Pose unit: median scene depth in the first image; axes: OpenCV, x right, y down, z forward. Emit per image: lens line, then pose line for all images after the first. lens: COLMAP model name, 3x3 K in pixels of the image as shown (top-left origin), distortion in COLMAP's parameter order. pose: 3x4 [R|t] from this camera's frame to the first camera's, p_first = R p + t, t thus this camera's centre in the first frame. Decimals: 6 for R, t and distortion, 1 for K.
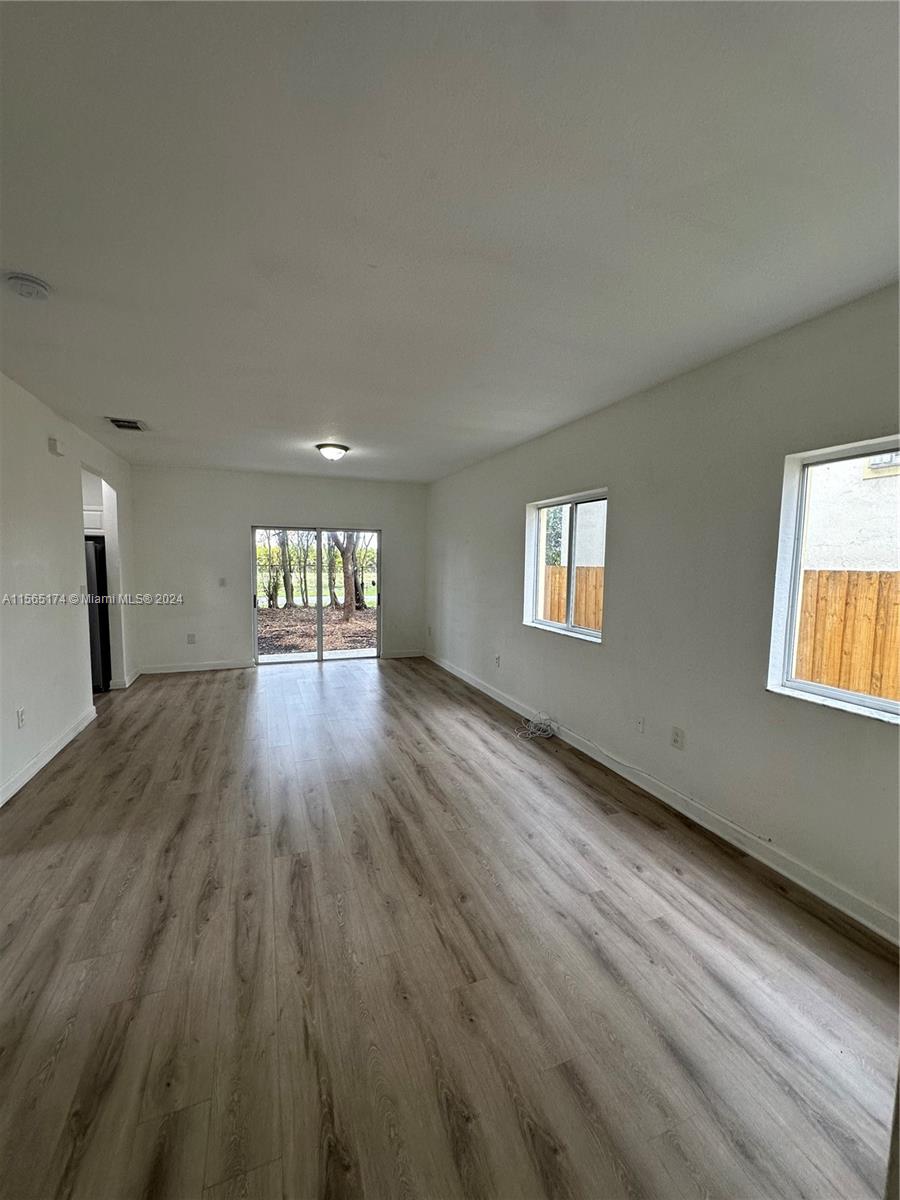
lens RADIAL K [[481.4, 0, 440.4], [0, 481.4, 604.3], [0, 0, 1]] dist [-0.002590, 0.000445]
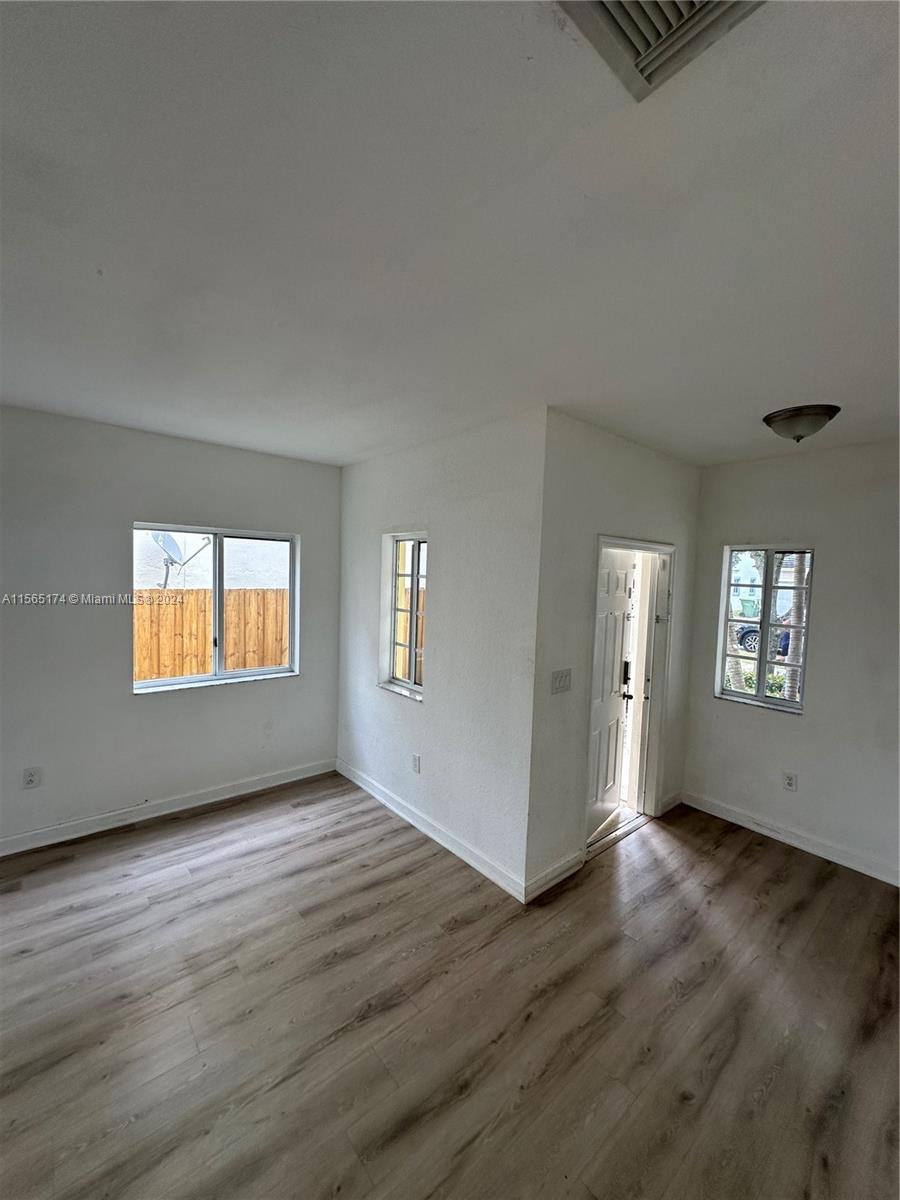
lens RADIAL K [[481.4, 0, 449.0], [0, 481.4, 602.7], [0, 0, 1]] dist [-0.002590, 0.000445]
pose [[-0.339766, -0.085429, 0.936622, -0.756378], [0.046920, 0.993087, 0.107600, -0.164239], [-0.939339, 0.080505, -0.333409, 0.519045]]
